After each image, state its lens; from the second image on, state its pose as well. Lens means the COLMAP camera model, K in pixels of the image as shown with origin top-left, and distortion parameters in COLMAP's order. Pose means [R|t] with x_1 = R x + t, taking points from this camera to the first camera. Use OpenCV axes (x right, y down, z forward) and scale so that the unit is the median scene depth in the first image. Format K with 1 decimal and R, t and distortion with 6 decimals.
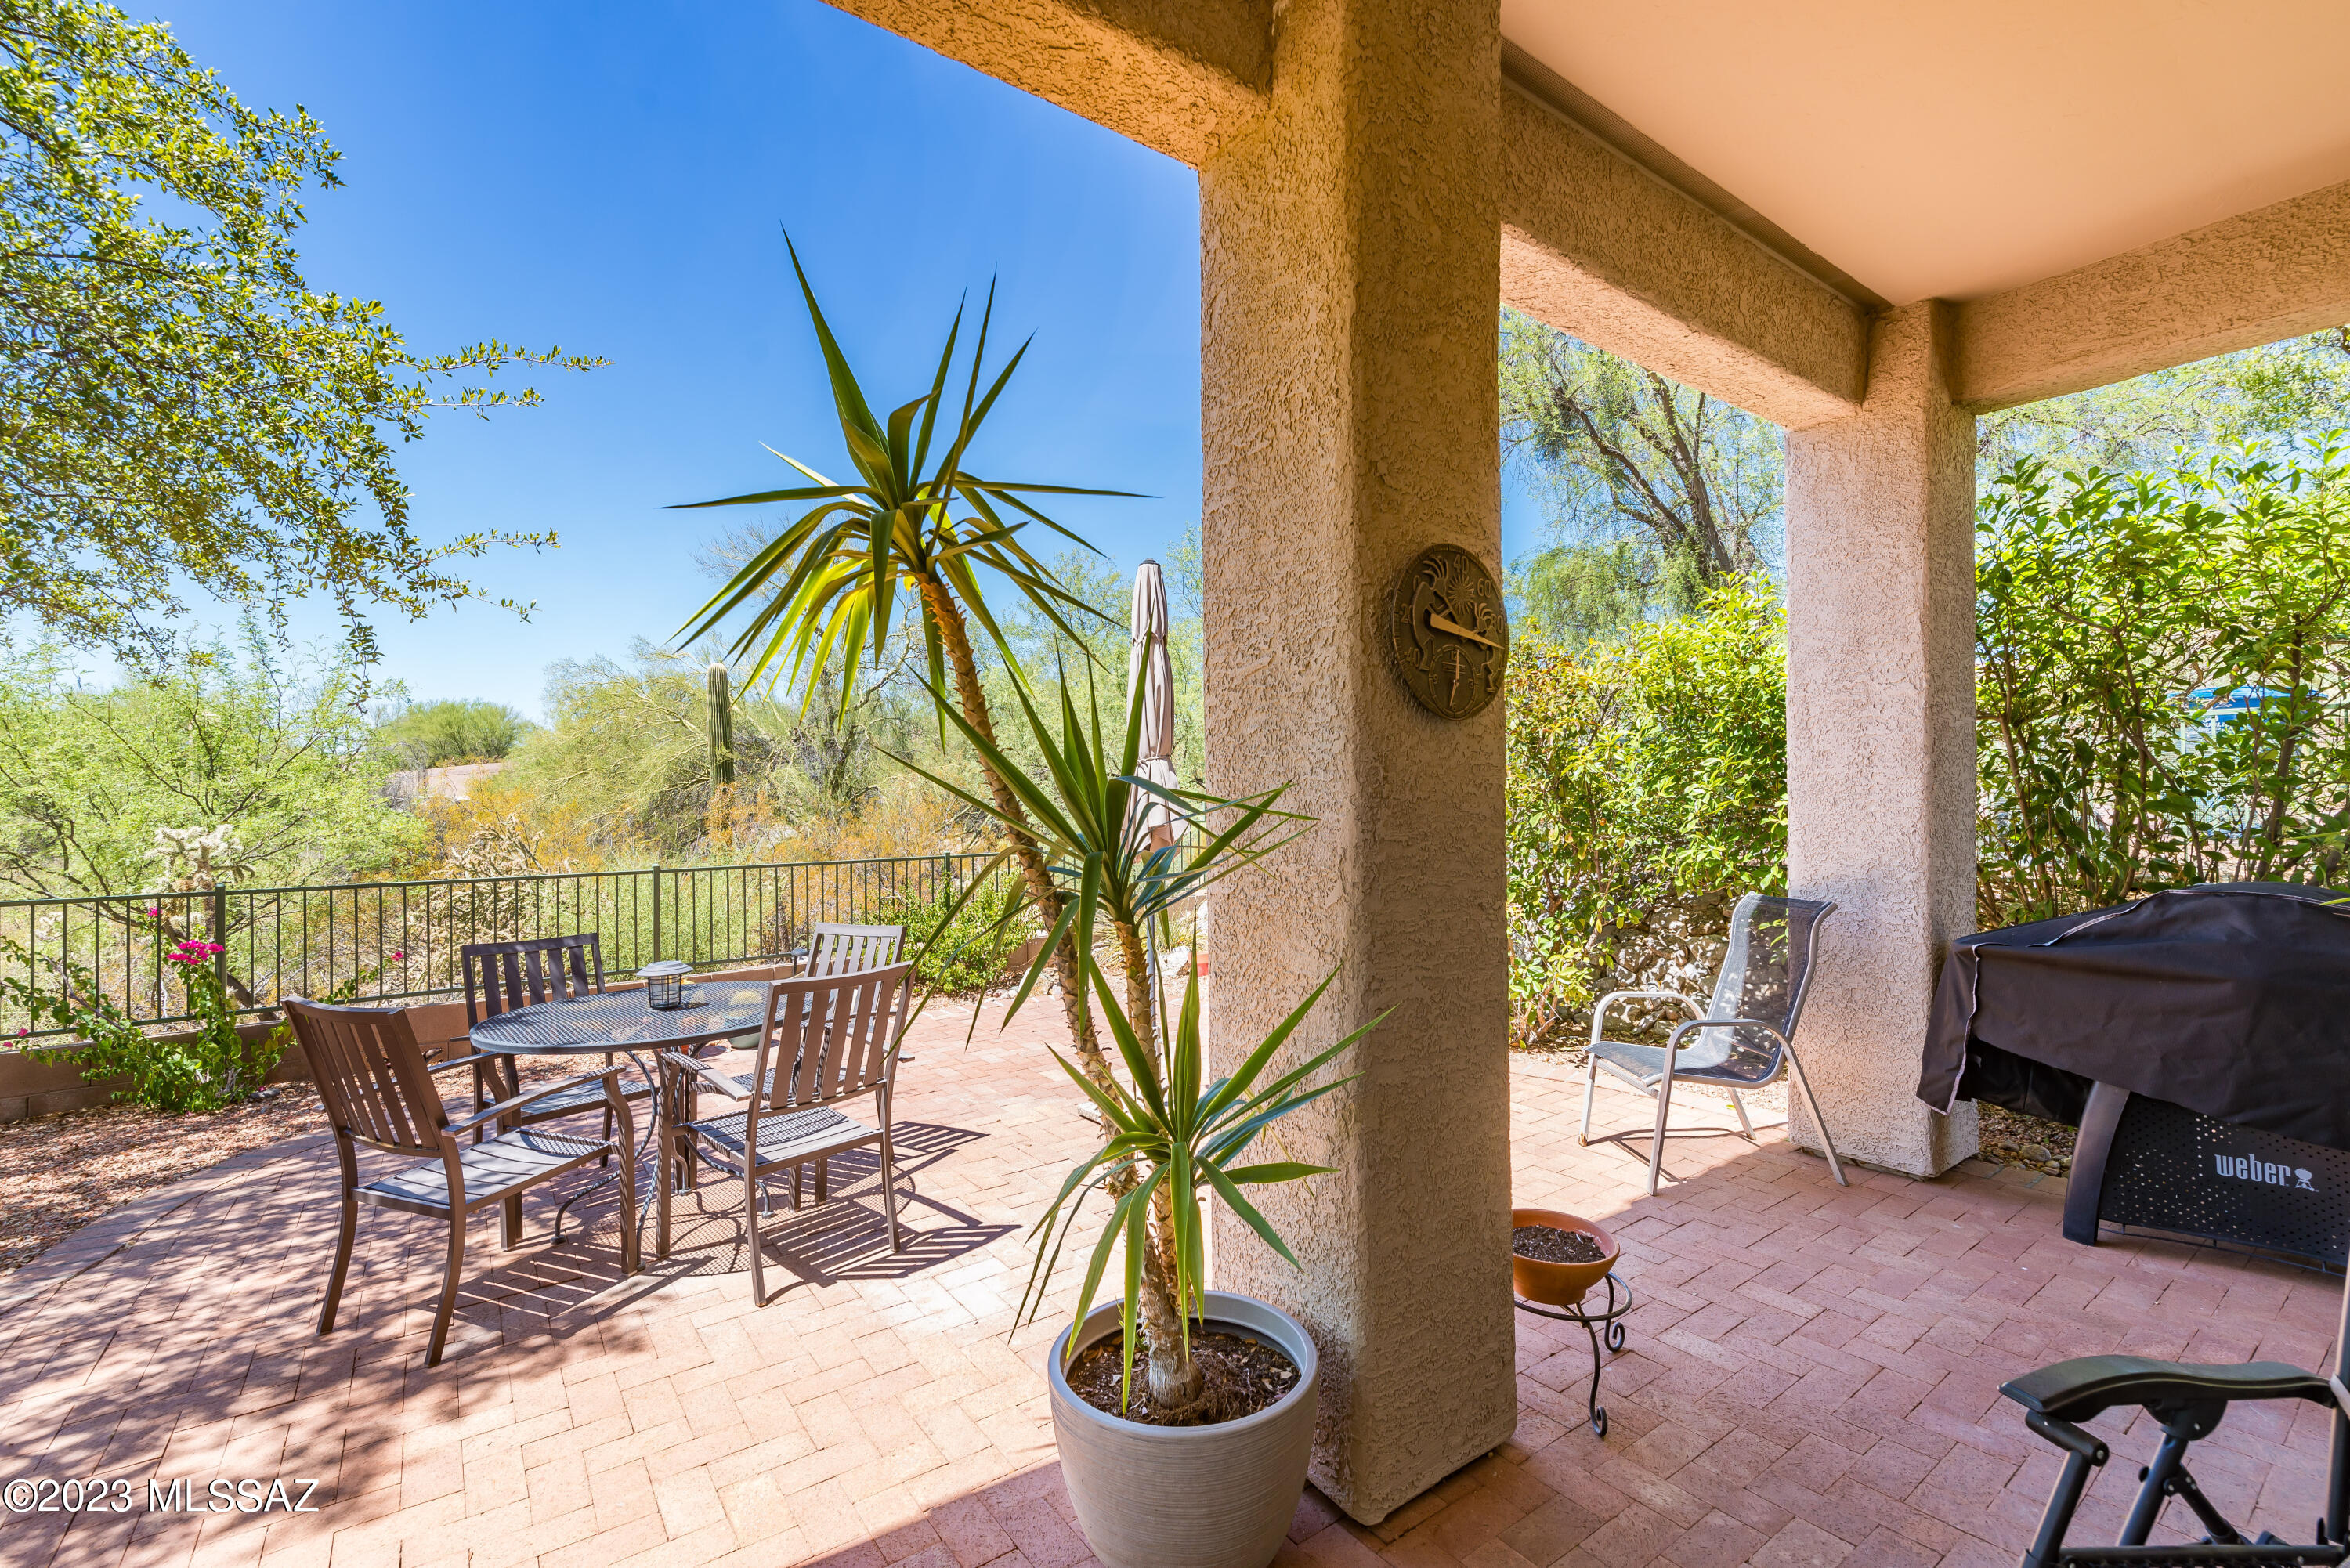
lens RADIAL K [[1012.0, 0, 1189.2], [0, 1012.0, 781.6], [0, 0, 1]] dist [0.001620, -0.000001]
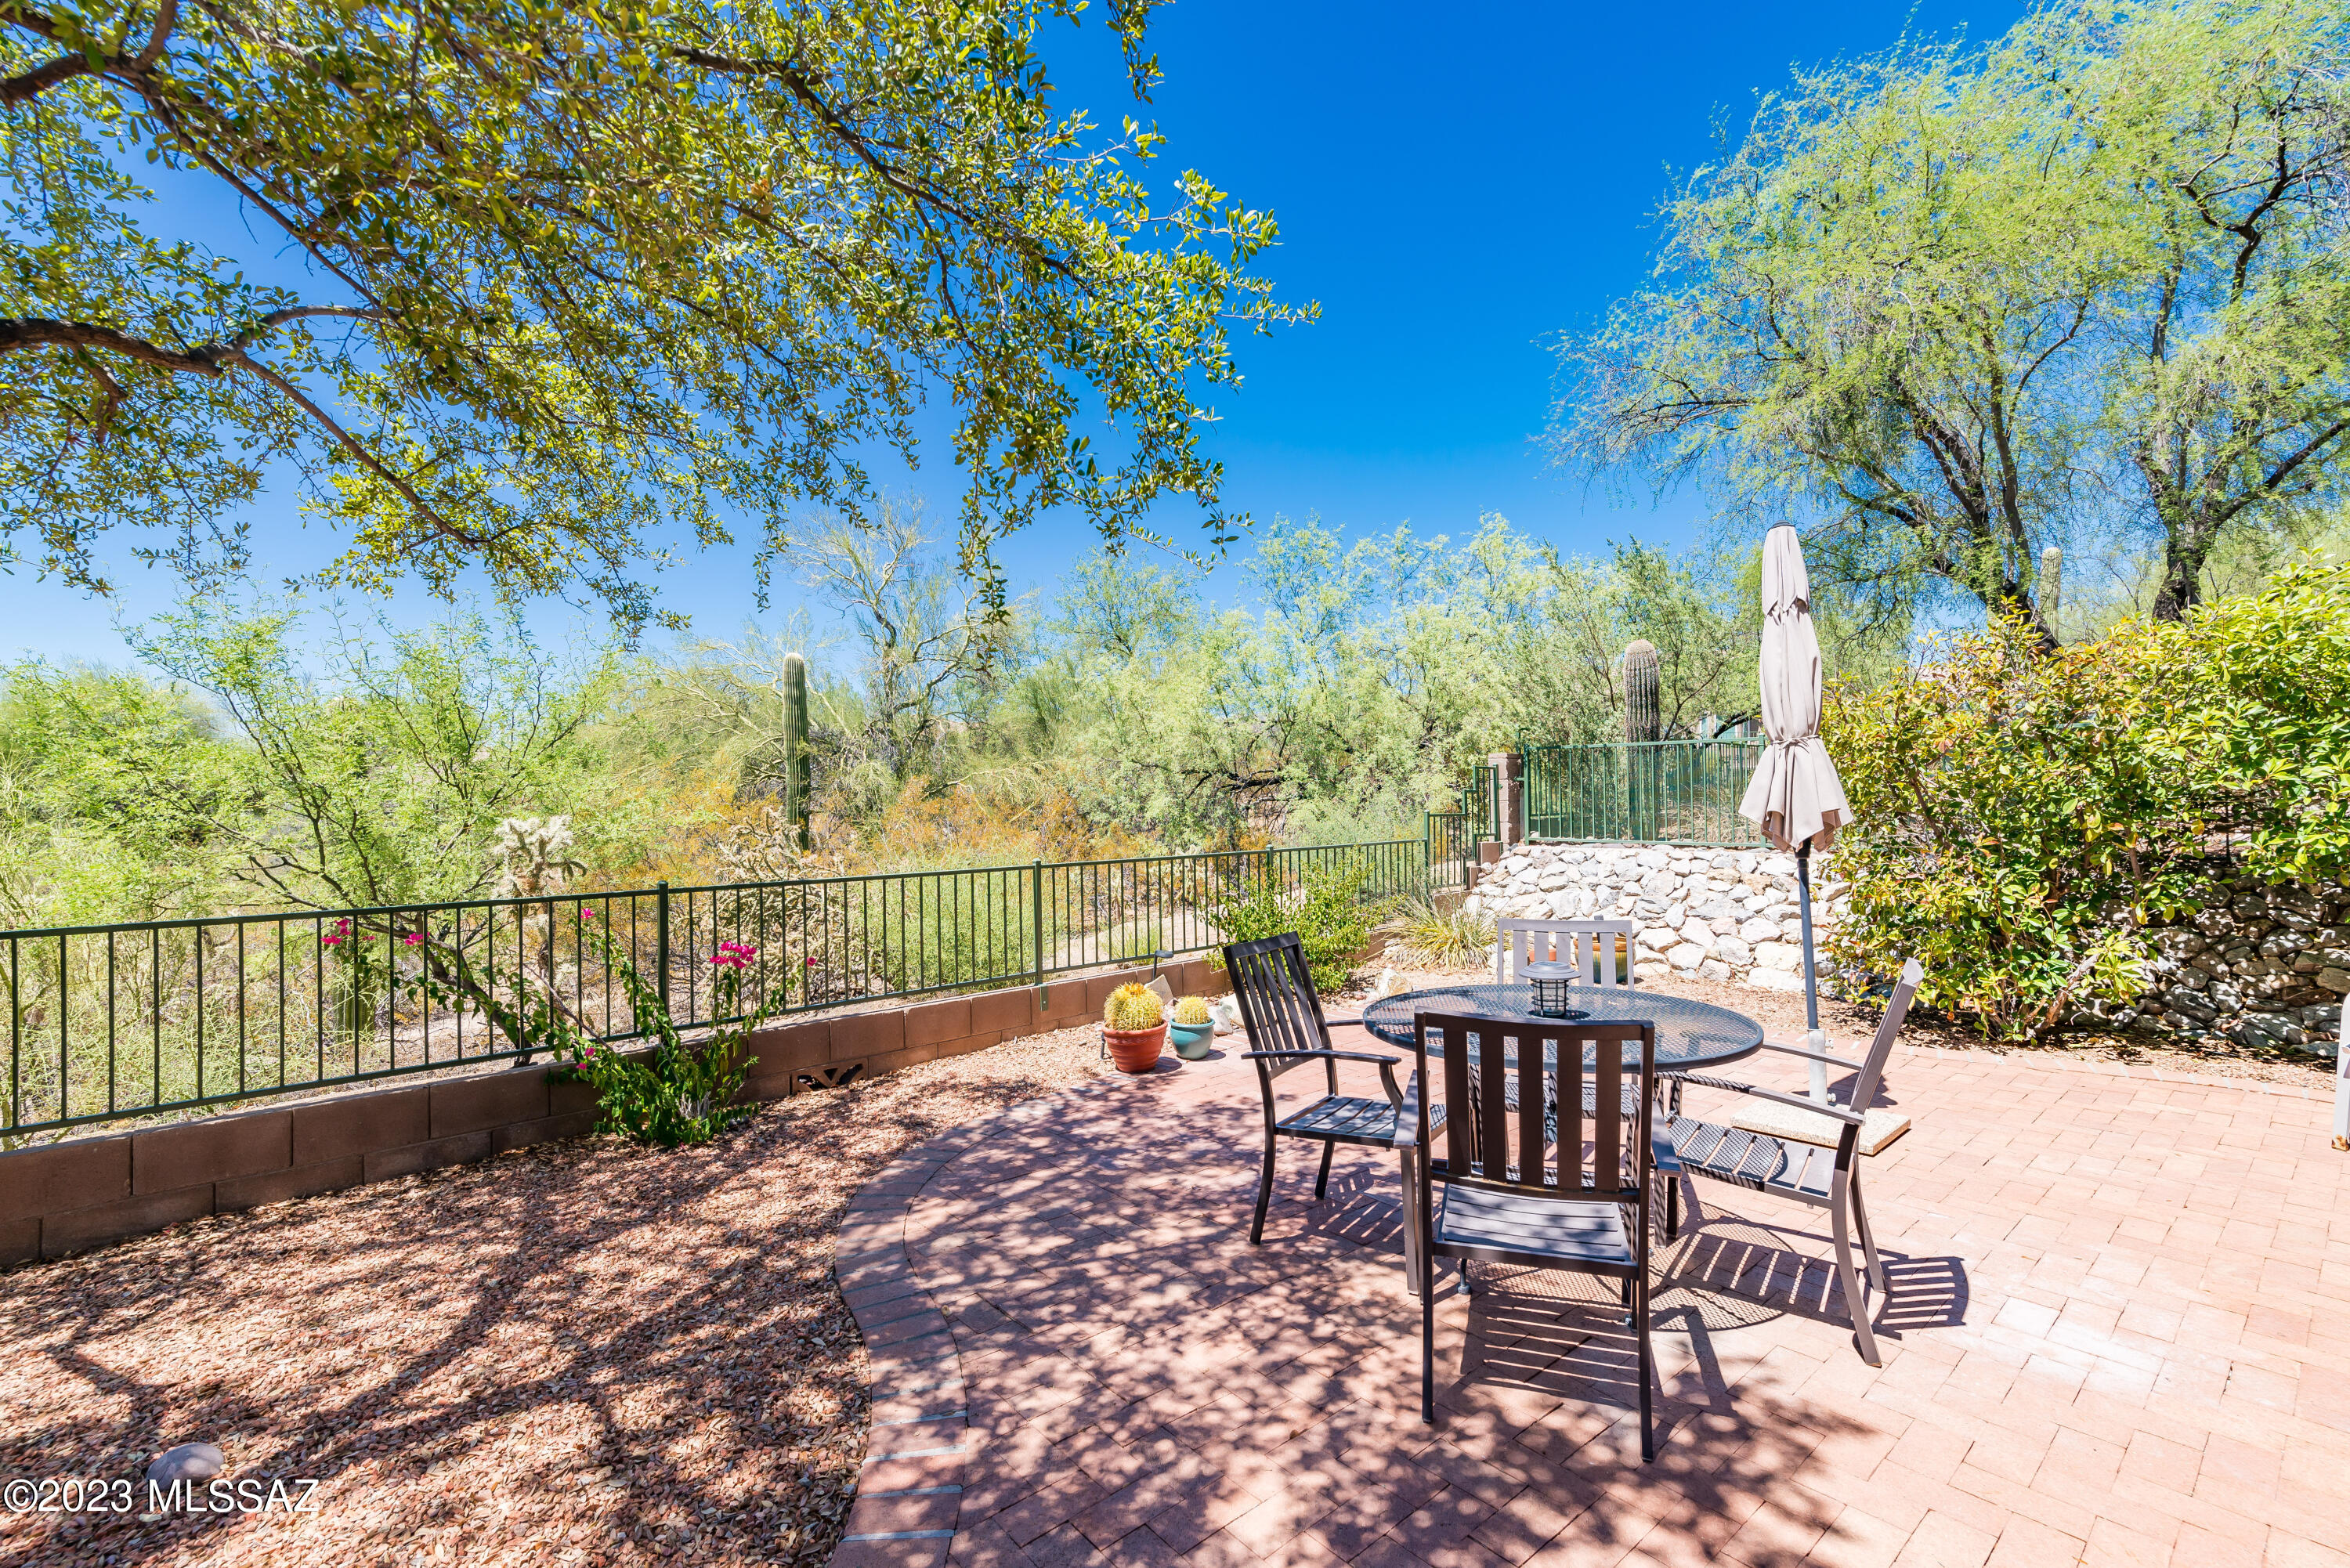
lens RADIAL K [[1012.0, 0, 1186.3], [0, 1012.0, 776.6], [0, 0, 1]] dist [0.001620, -0.000001]
pose [[0.998094, -0.000503, 0.061716, -0.834801], [0.000916, 0.999977, -0.006666, 0.025912], [-0.061711, 0.006709, 0.998071, 0.151889]]
